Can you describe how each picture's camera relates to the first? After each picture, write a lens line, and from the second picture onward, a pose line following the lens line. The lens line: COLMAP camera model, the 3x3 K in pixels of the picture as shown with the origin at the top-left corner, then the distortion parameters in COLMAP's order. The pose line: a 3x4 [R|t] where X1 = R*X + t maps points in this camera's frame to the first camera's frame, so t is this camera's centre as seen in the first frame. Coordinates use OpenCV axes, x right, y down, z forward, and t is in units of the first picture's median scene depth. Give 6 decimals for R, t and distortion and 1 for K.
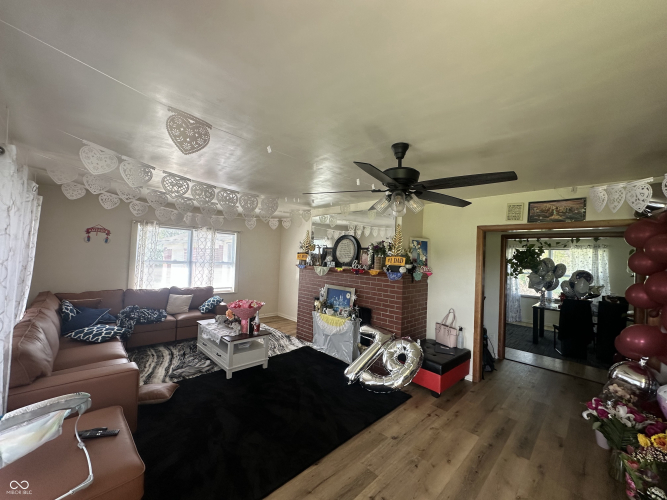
lens RADIAL K [[262.8, 0, 334.9], [0, 262.8, 248.7], [0, 0, 1]] dist [-0.004768, -0.001561]
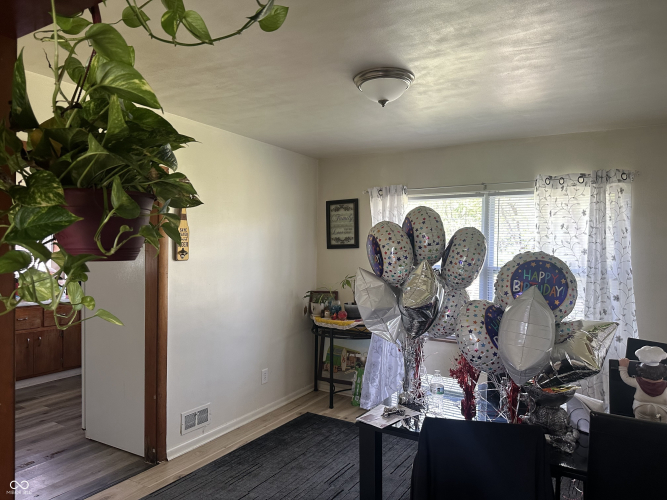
lens RADIAL K [[470.5, 0, 333.3], [0, 470.5, 250.4], [0, 0, 1]] dist [-0.006509, -0.002276]
pose [[0.969757, -0.027802, 0.242484, 0.644557], [0.017078, 0.998785, 0.046220, 0.056213], [-0.243475, -0.040681, 0.969054, 0.618275]]
